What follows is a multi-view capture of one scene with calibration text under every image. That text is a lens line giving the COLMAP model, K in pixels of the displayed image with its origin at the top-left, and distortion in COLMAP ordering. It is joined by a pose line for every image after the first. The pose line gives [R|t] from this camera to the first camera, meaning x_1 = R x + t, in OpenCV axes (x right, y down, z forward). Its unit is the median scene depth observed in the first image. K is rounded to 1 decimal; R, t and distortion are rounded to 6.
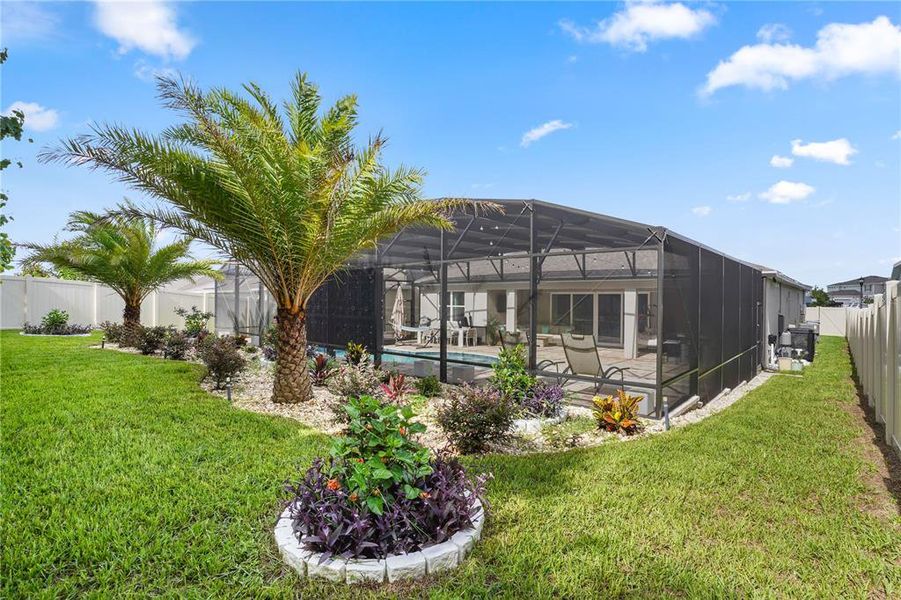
lens RADIAL K [[450.8, 0, 453.5], [0, 450.8, 299.9], [0, 0, 1]] dist [-0.049551, 0.002195]
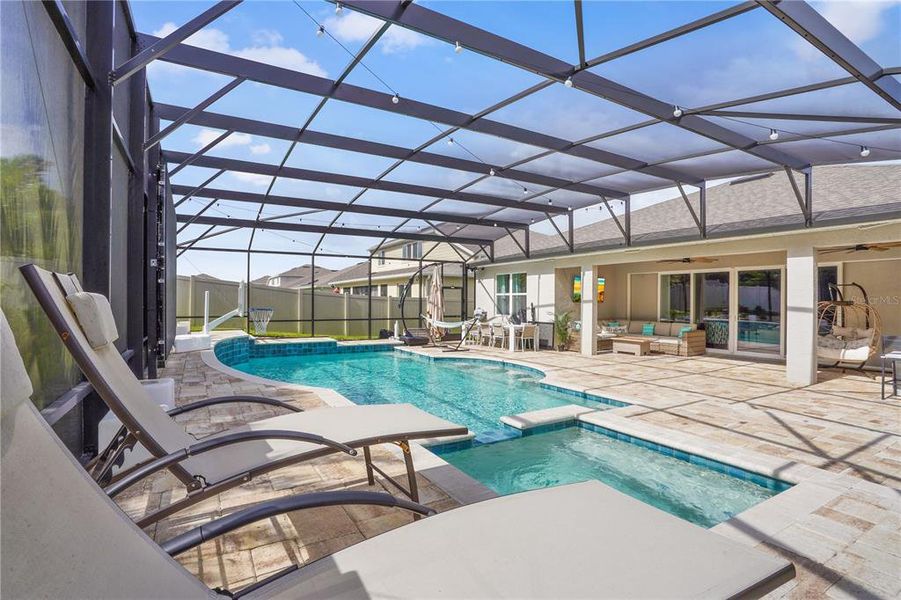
lens RADIAL K [[450.8, 0, 435.7], [0, 450.8, 303.4], [0, 0, 1]] dist [-0.049551, 0.002195]
pose [[0.946887, -0.000133, -0.321568, 0.122941], [0.000021, 1.000000, -0.000350, 0.029941], [0.321568, 0.000325, 0.946886, 0.301817]]
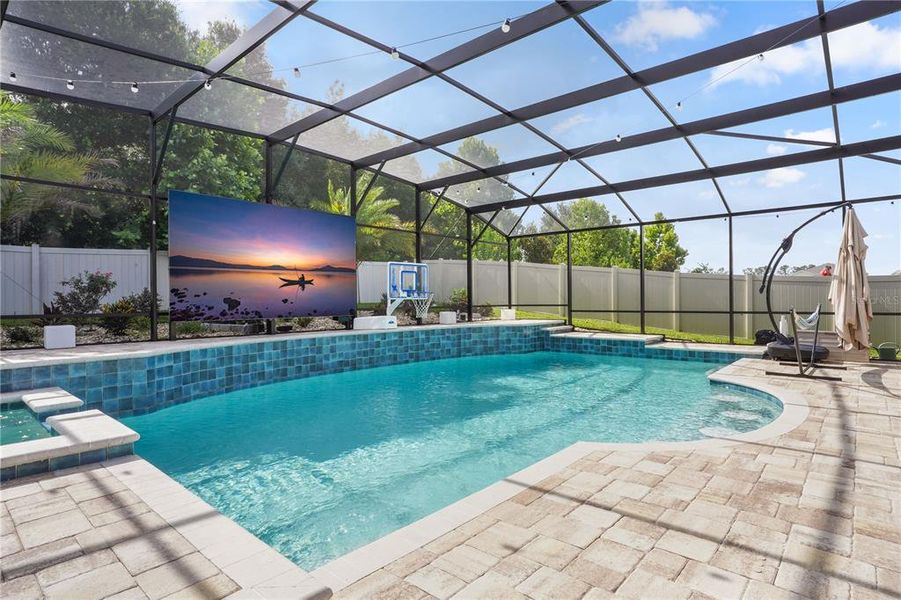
lens RADIAL K [[474.8, 0, 447.6], [0, 474.8, 295.6], [0, 0, 1]] dist [-0.048655, 0.000443]
pose [[-0.007921, -0.007206, -0.999943, 0.292993], [0.005406, 0.999959, -0.007249, 0.039333], [0.999954, -0.005463, -0.007882, 0.690947]]
